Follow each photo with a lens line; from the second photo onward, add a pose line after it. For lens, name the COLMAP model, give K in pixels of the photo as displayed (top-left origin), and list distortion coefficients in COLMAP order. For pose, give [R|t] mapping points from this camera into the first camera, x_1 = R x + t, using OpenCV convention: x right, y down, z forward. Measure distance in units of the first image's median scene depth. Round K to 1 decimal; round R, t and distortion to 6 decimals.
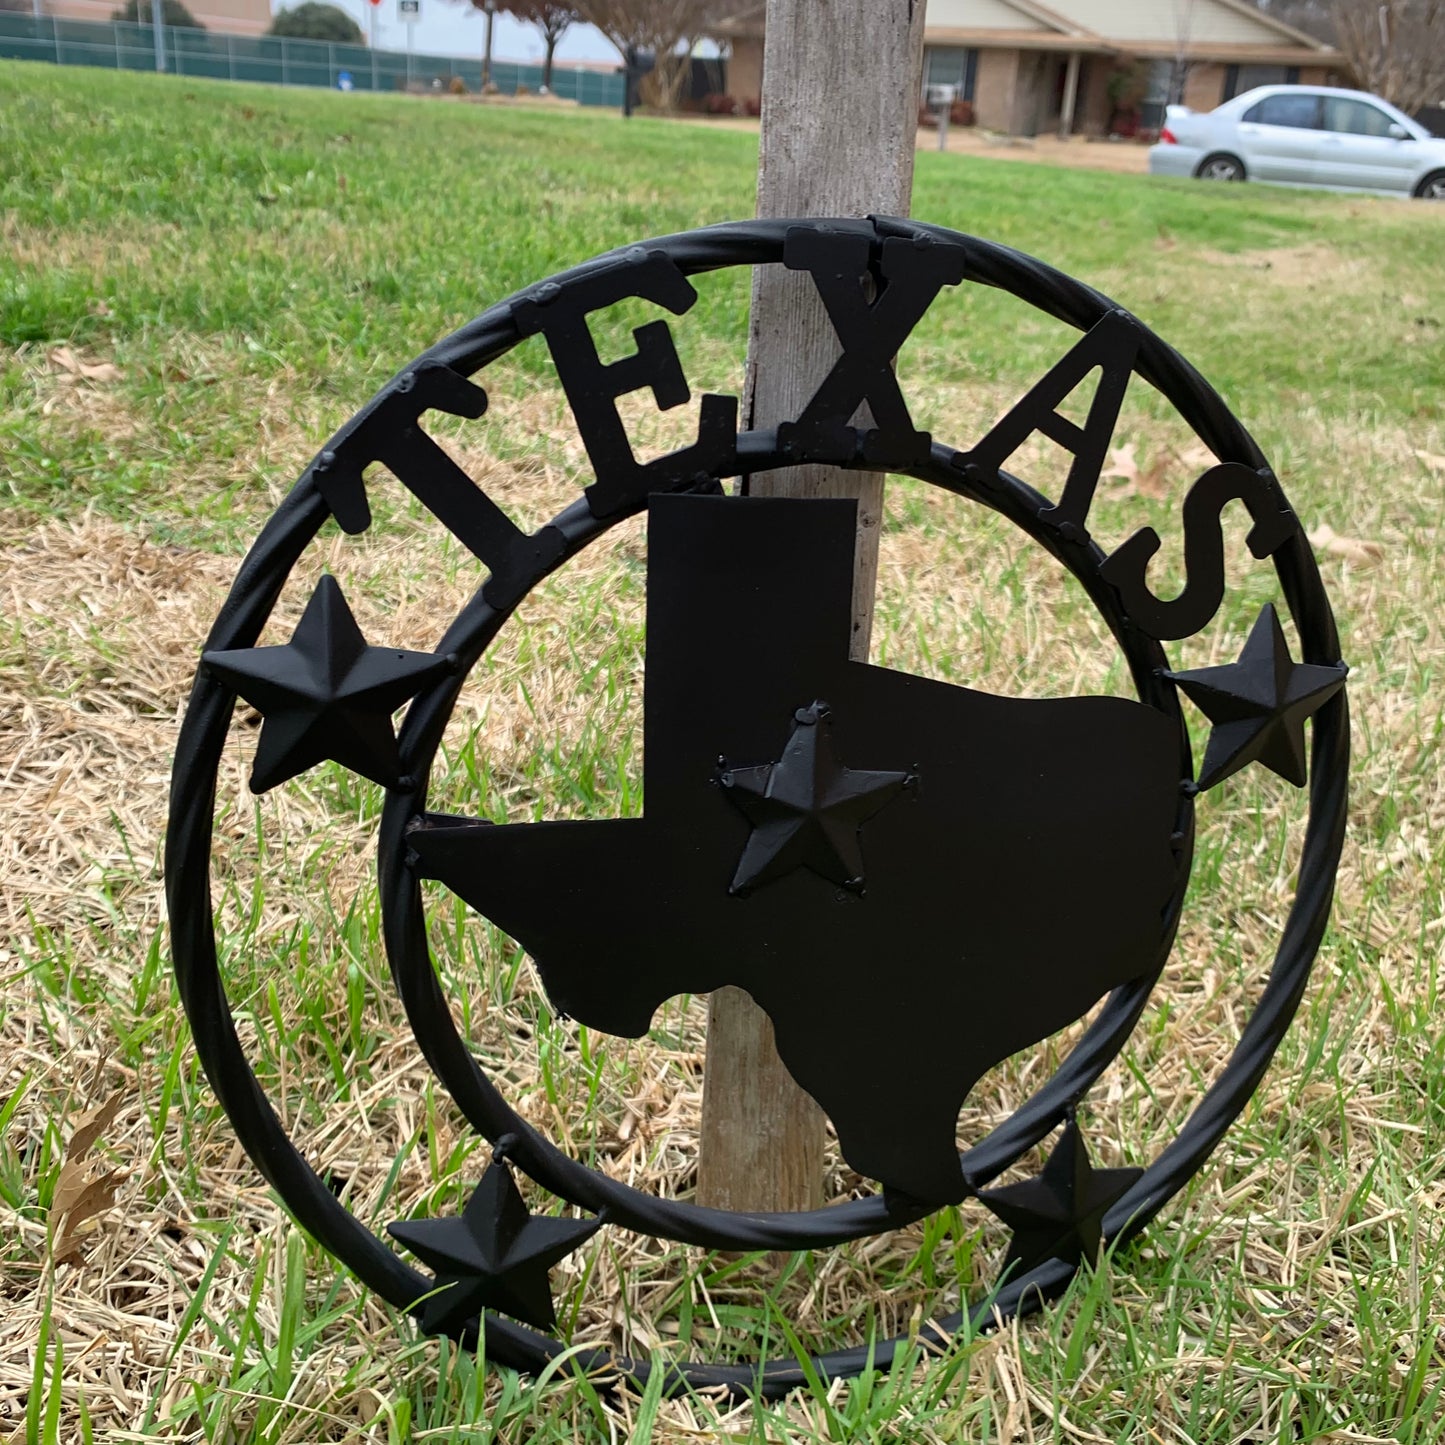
lens RADIAL K [[1519.3, 0, 735.3], [0, 1519.3, 709.4], [0, 0, 1]] dist [0.003306, 0.000000]
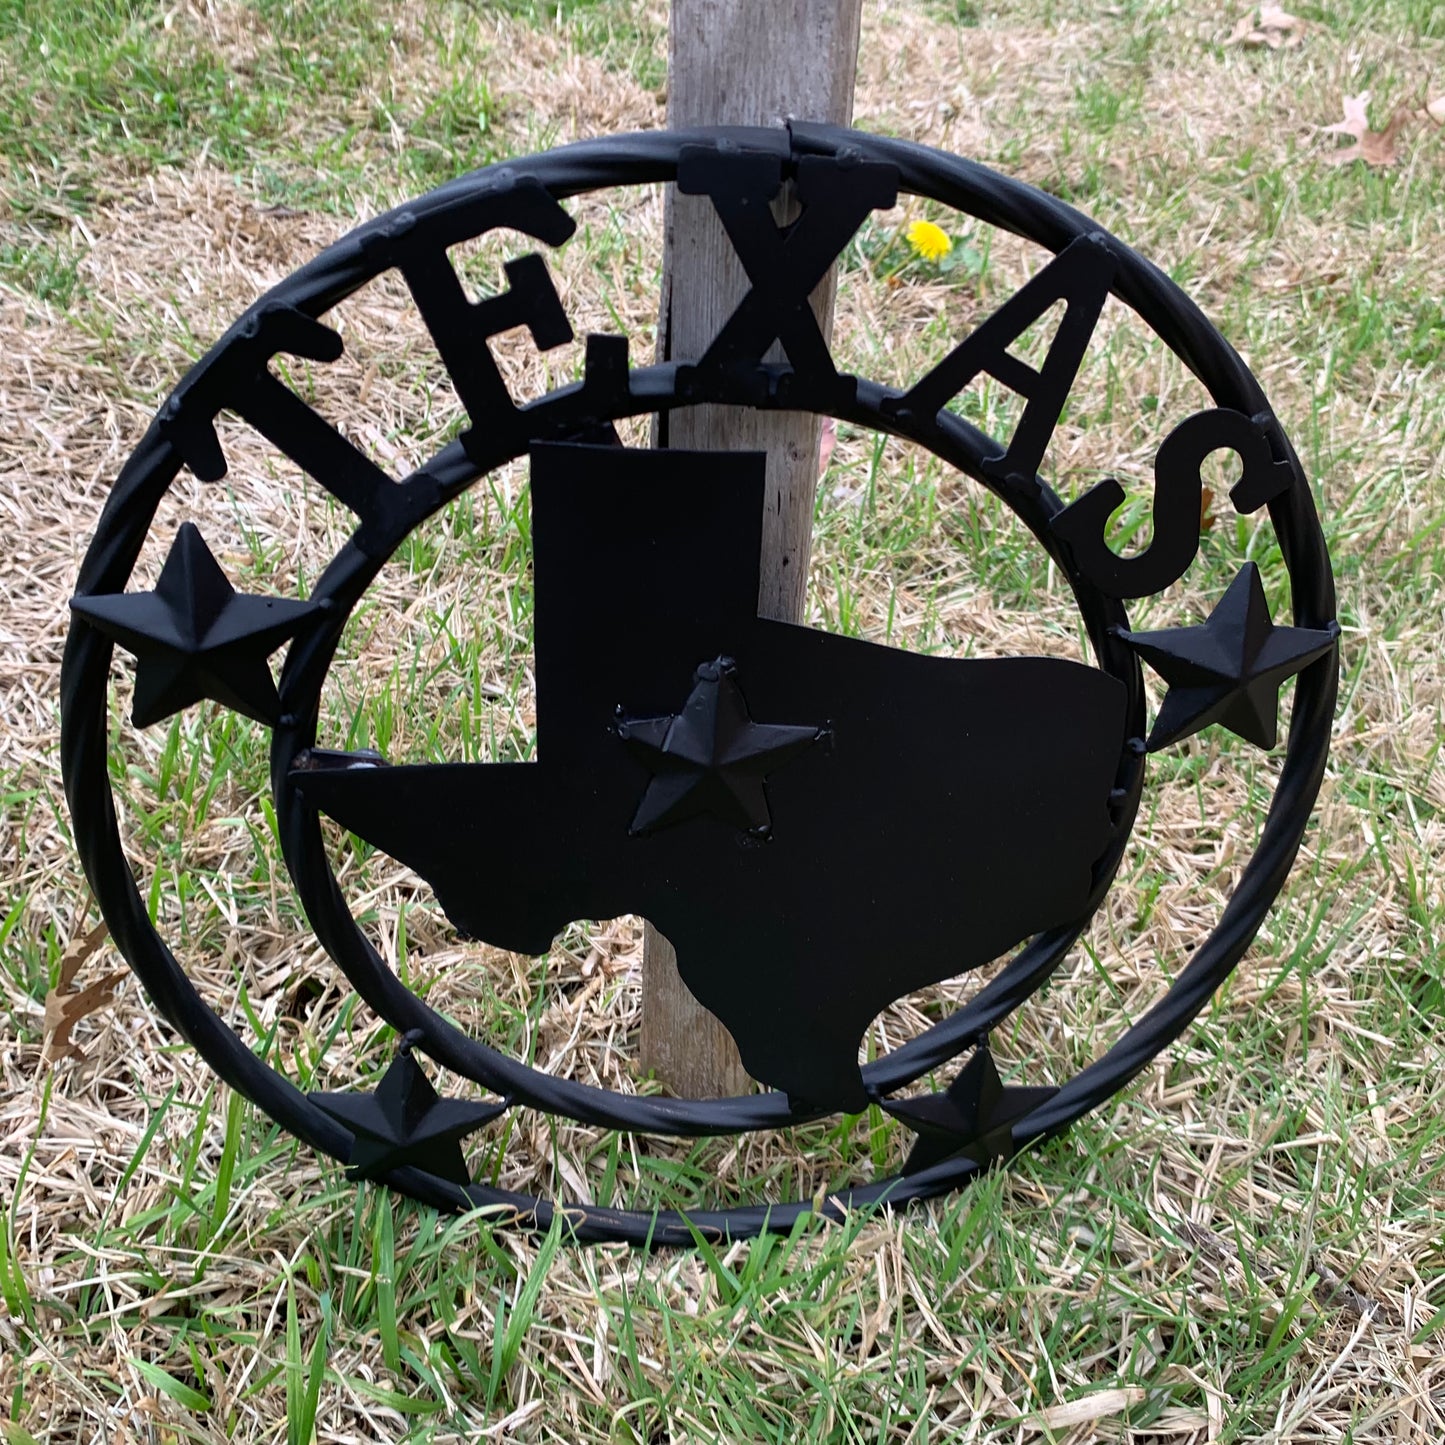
lens RADIAL K [[1519.3, 0, 760.2], [0, 1519.3, 734.1], [0, 0, 1]] dist [0.003306, 0.000000]
pose [[0.989330, 0.088240, -0.115935, 0.190040], [-0.050611, 0.954323, 0.294457, -0.235649], [0.136622, -0.285448, 0.948606, 0.094923]]
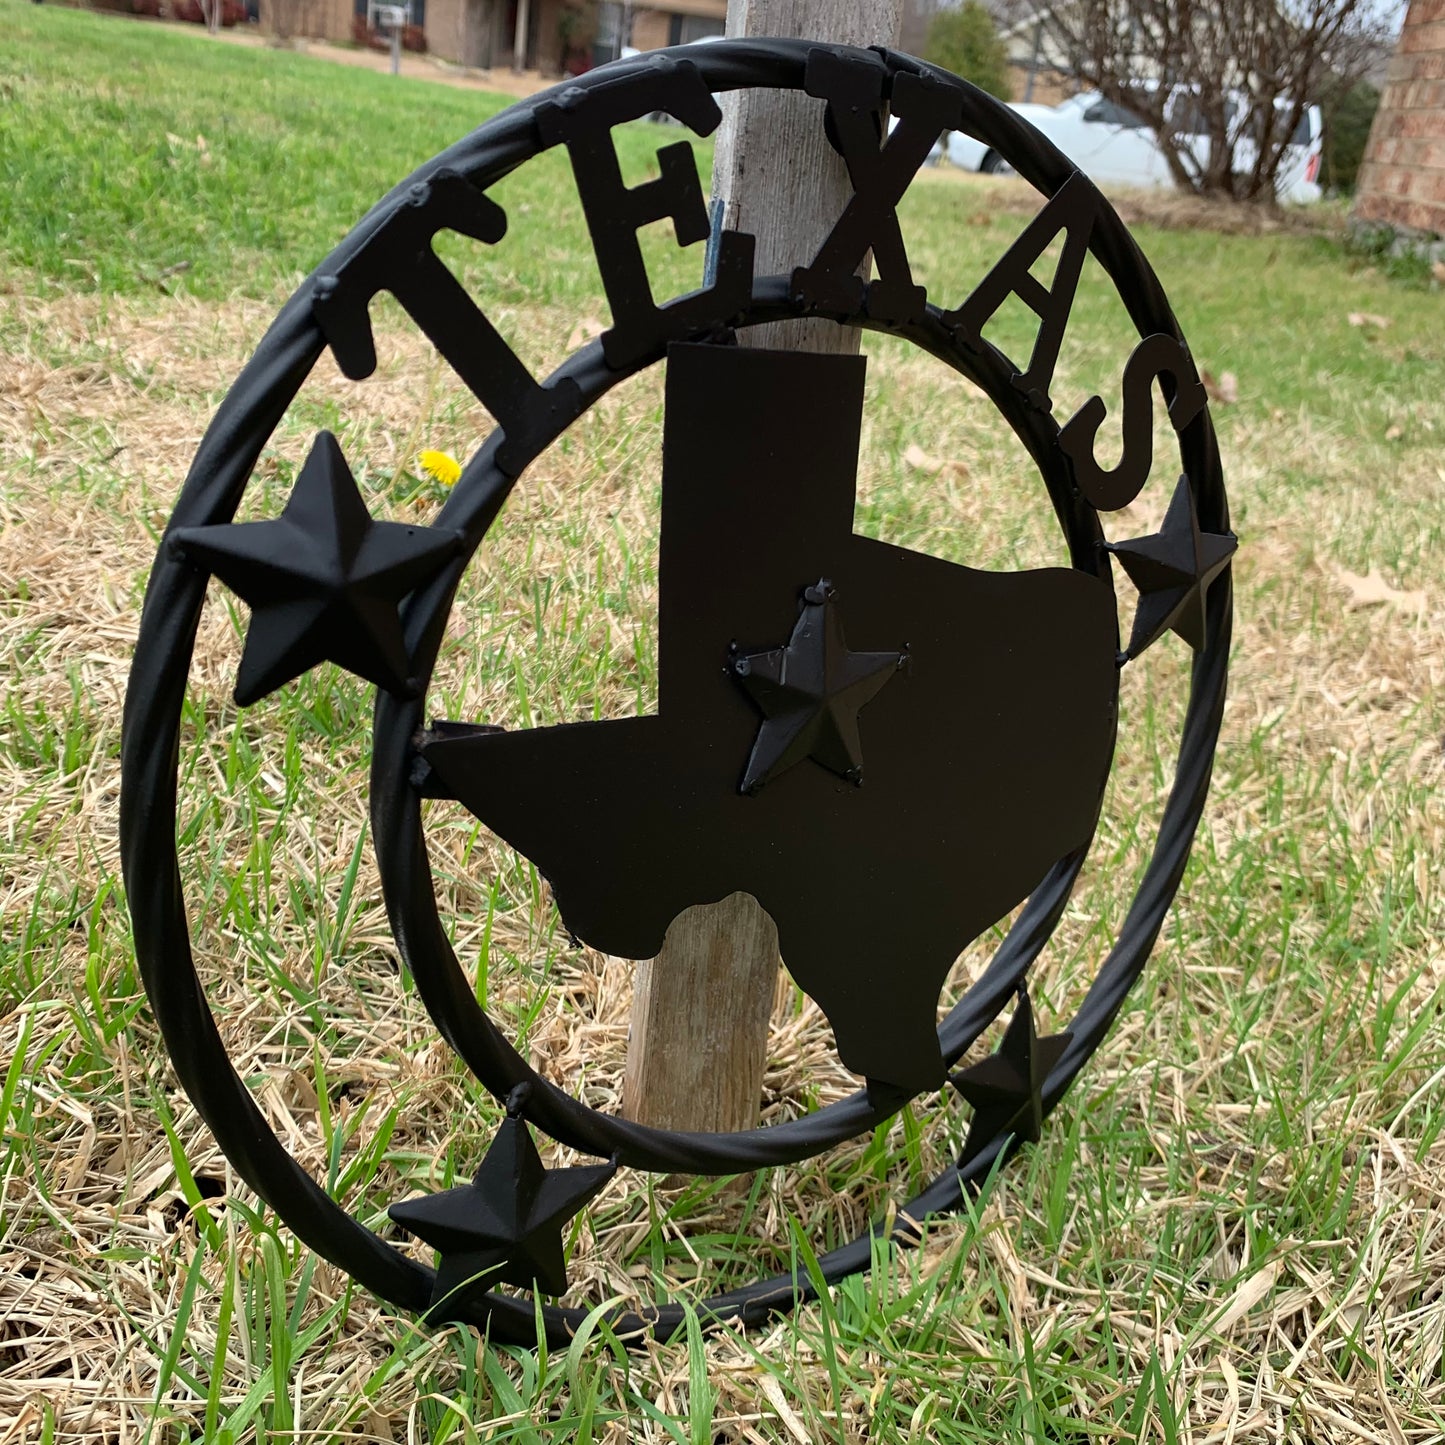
lens RADIAL K [[1519.3, 0, 754.9], [0, 1519.3, 737.3], [0, 0, 1]] dist [0.003306, 0.000000]
pose [[0.934842, -0.067847, 0.348522, -0.313915], [0.049709, 0.996915, 0.060738, 0.032977], [-0.351568, -0.039455, 0.935331, 0.138113]]
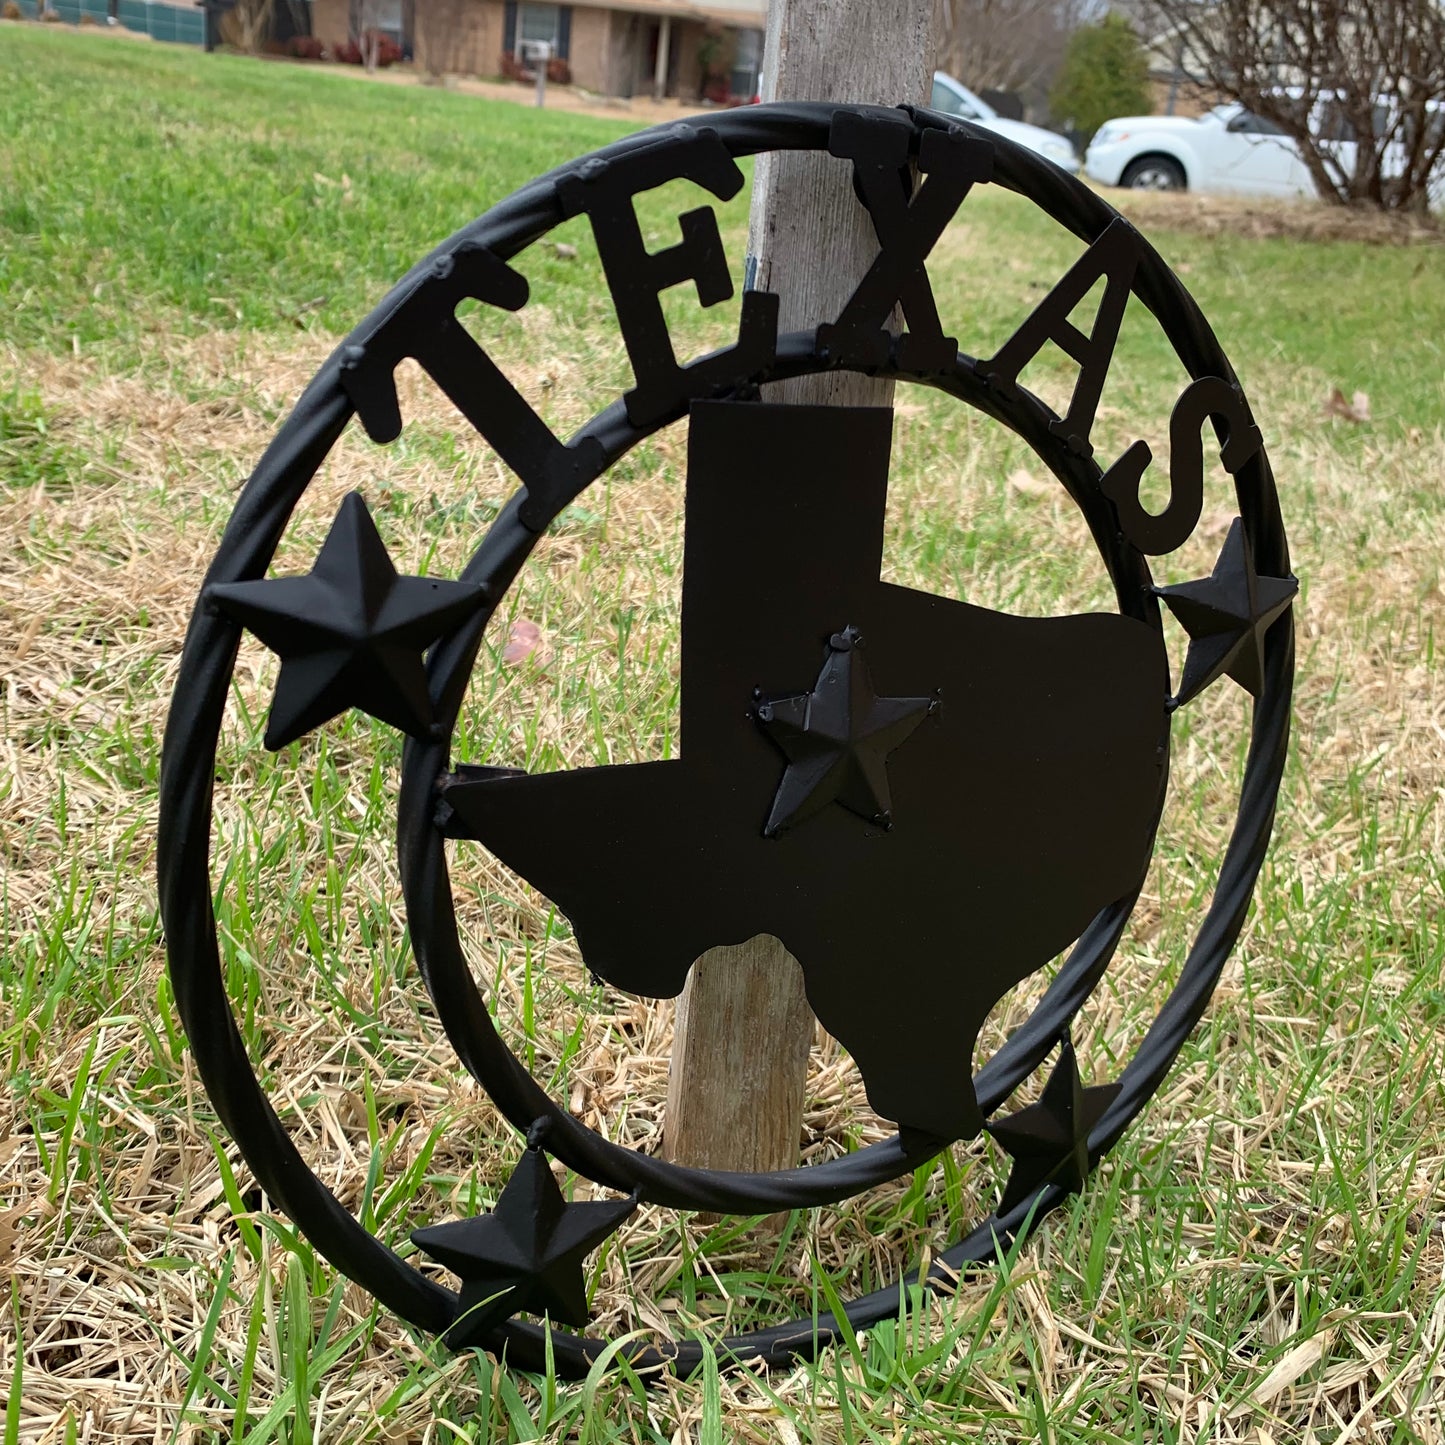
lens RADIAL K [[1519.3, 0, 717.9], [0, 1519.3, 716.4], [0, 0, 1]] dist [0.003306, 0.000000]
pose [[0.968620, -0.047273, 0.244011, -0.255947], [0.040641, 0.998657, 0.032147, 0.017141], [-0.245203, -0.021221, 0.969239, 0.104619]]
